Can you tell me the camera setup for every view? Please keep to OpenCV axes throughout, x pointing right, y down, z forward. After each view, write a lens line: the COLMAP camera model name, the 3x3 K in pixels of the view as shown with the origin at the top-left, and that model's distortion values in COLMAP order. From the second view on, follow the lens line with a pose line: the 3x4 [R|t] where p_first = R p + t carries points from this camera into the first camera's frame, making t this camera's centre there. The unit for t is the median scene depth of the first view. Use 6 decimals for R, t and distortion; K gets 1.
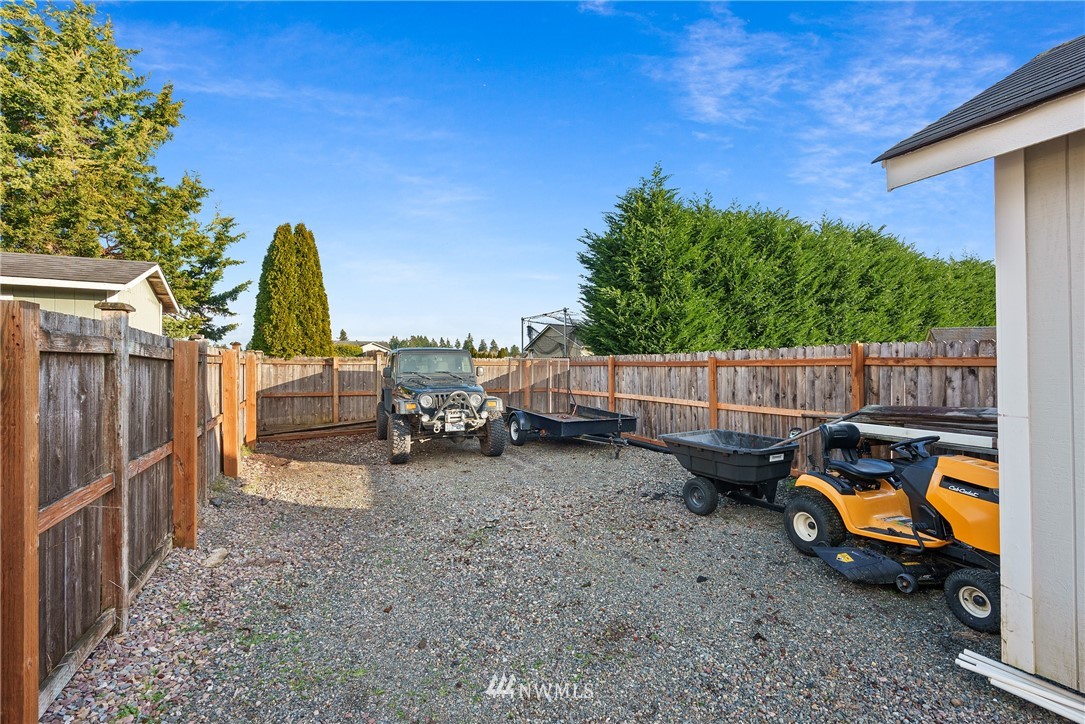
lens RADIAL K [[496.0, 0, 544.2], [0, 496.0, 362.6], [0, 0, 1]] dist [-0.001849, 0.000852]
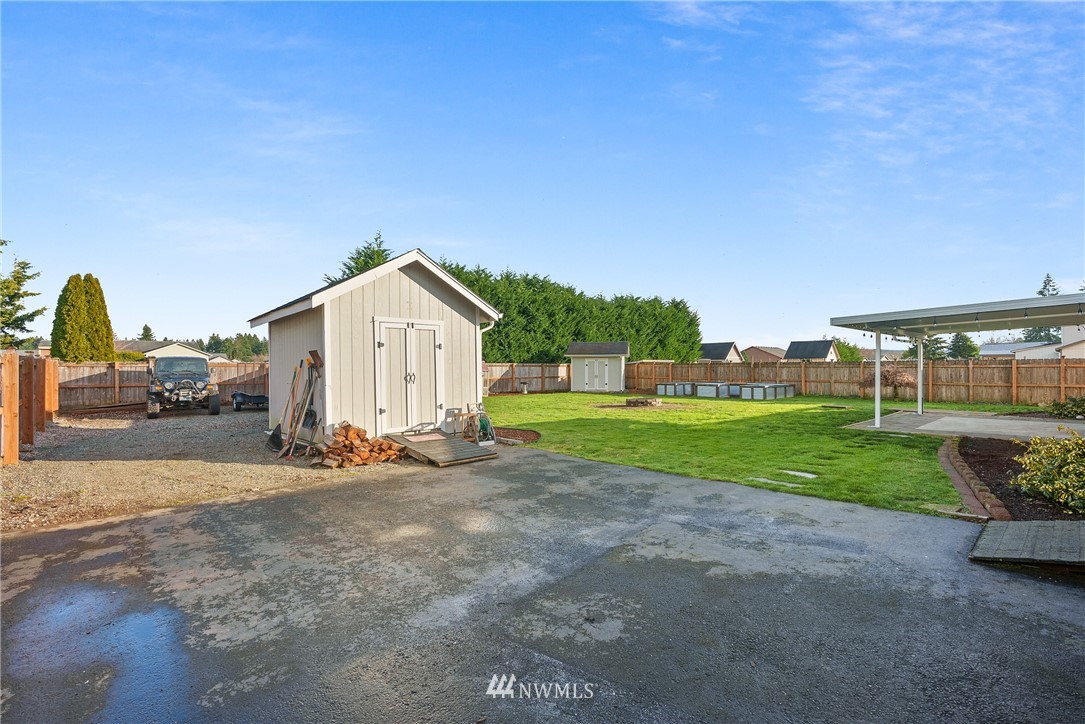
lens RADIAL K [[496.0, 0, 543.1], [0, 496.0, 365.4], [0, 0, 1]] dist [-0.001849, 0.000852]
pose [[0.958850, -0.001976, 0.283907, 0.418932], [0.000764, 0.999990, 0.004381, -0.005572], [-0.283913, -0.003984, 0.958842, -0.866655]]
